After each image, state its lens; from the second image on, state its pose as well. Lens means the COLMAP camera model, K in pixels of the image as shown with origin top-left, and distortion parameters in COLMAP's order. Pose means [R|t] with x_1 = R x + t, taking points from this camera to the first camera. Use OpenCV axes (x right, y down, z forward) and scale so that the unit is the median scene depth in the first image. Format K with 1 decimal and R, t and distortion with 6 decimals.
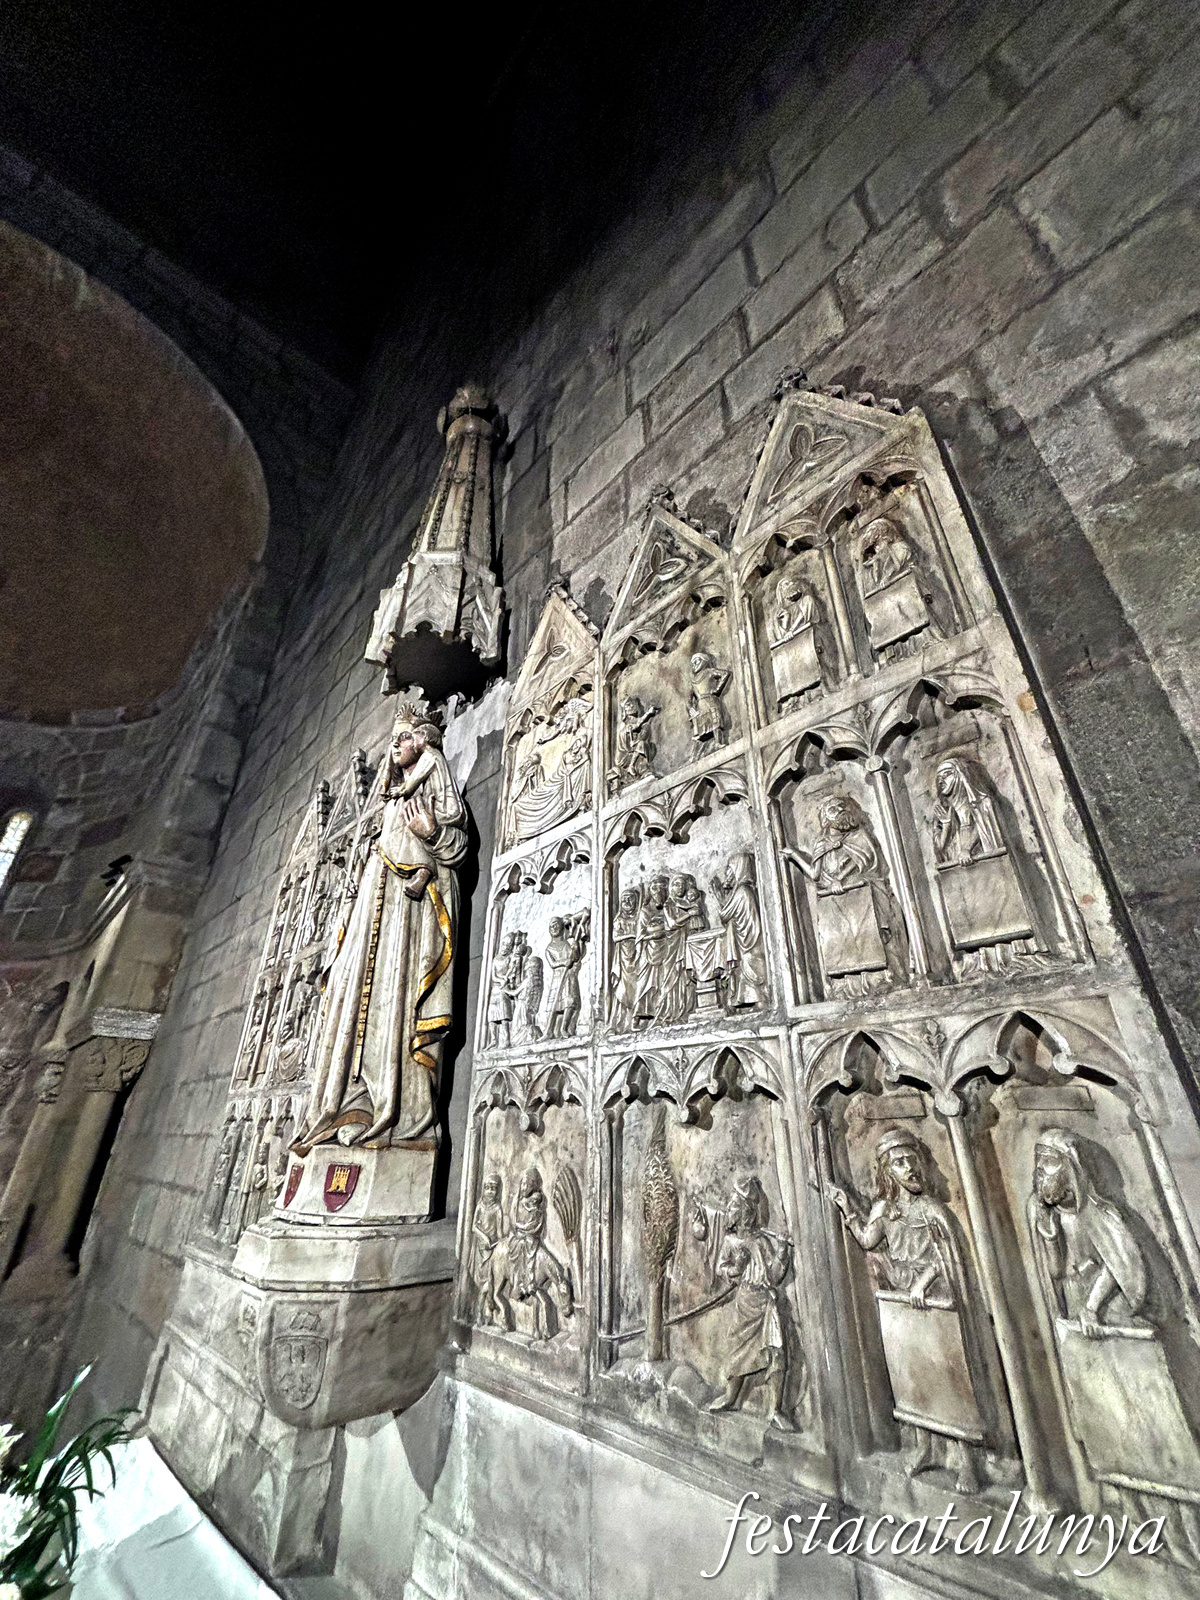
lens RADIAL K [[653.2, 0, 600.0], [0, 653.2, 800.0], [0, 0, 1]] dist [-0.012295, 0.008161]
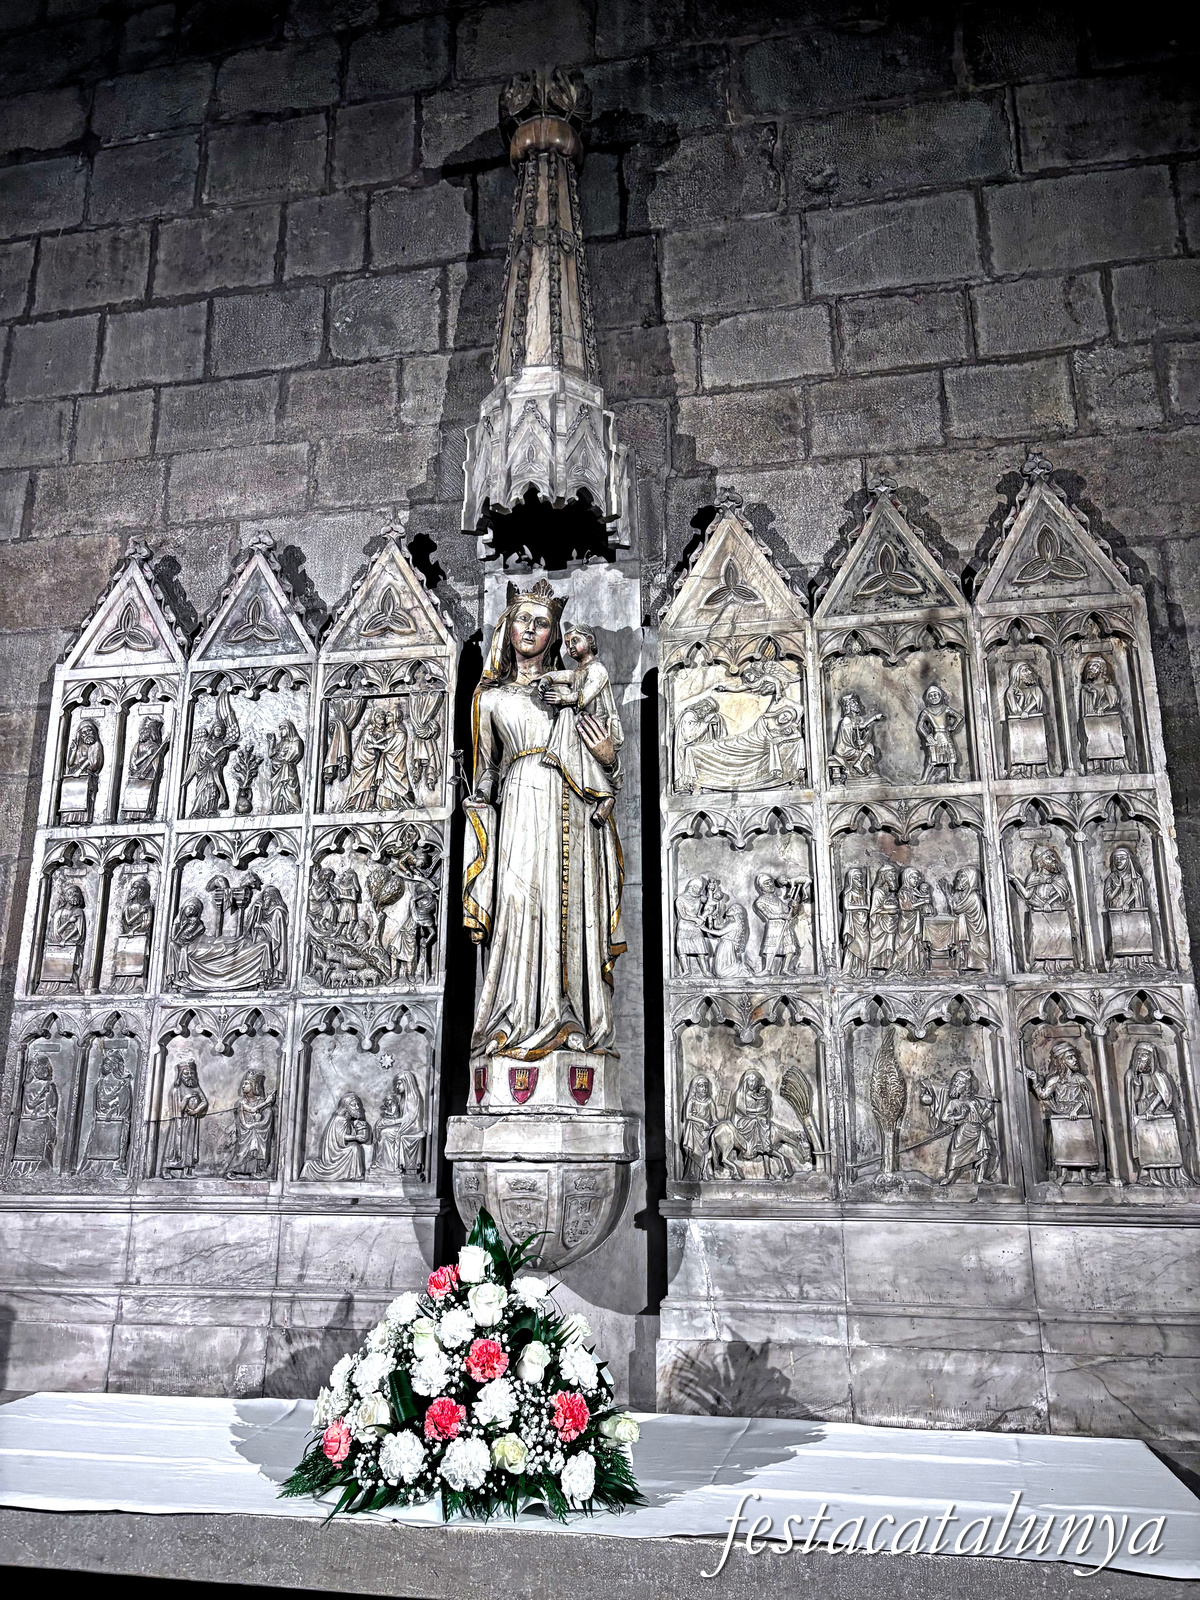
lens RADIAL K [[1231.7, 0, 593.6], [0, 1231.7, 808.3], [0, 0, 1]] dist [0.042858, -0.066173]
pose [[0.804223, 0.148995, 0.575348, -2.168025], [-0.274148, 0.951924, 0.136689, -0.197232], [-0.527322, -0.267659, 0.806406, -0.764913]]
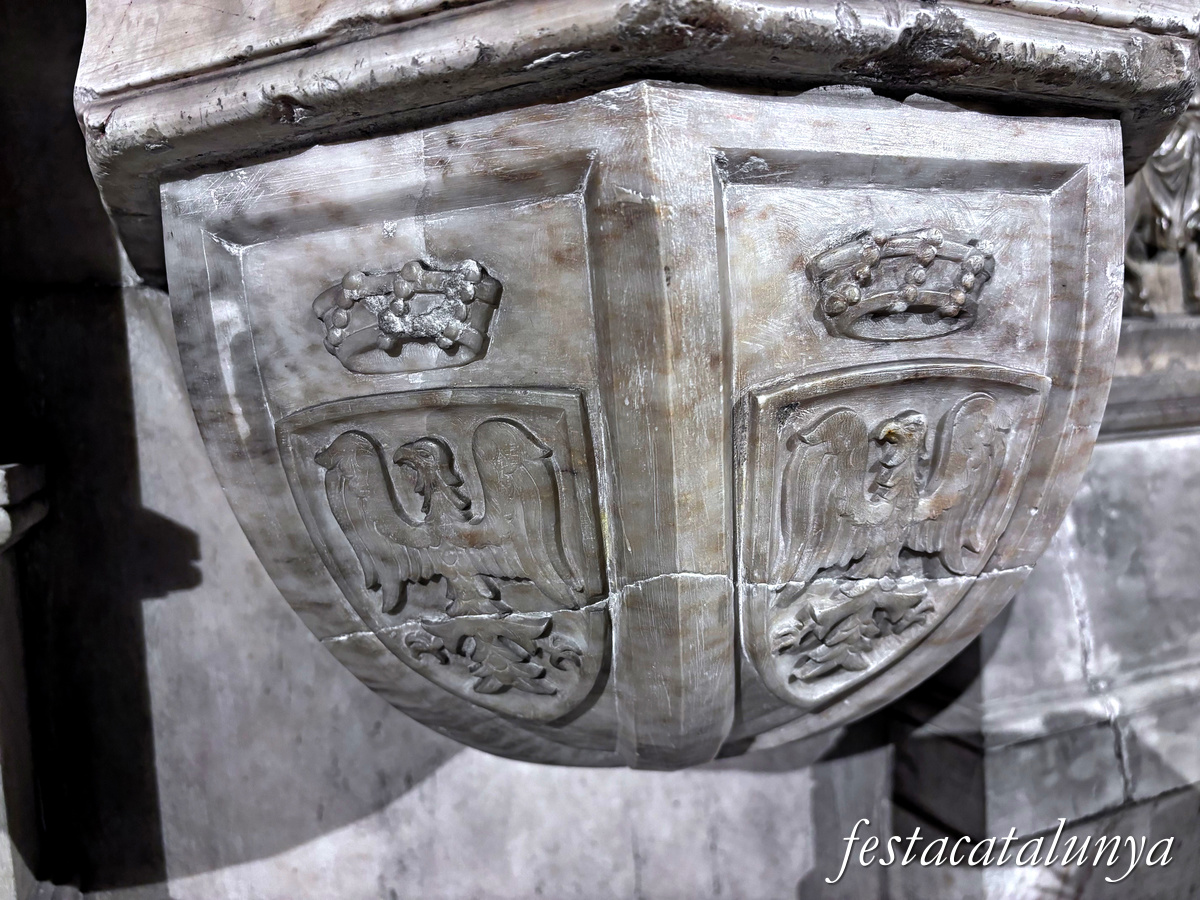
lens RADIAL K [[923.7, 0, 600.0], [0, 923.7, 450.0], [0, 0, 1]] dist [0.042858, -0.066173]
pose [[0.347144, -0.081242, 0.934286, -0.921188], [-0.382403, 0.897394, 0.220120, 0.988641], [-0.856305, -0.433687, 0.280458, 1.209892]]
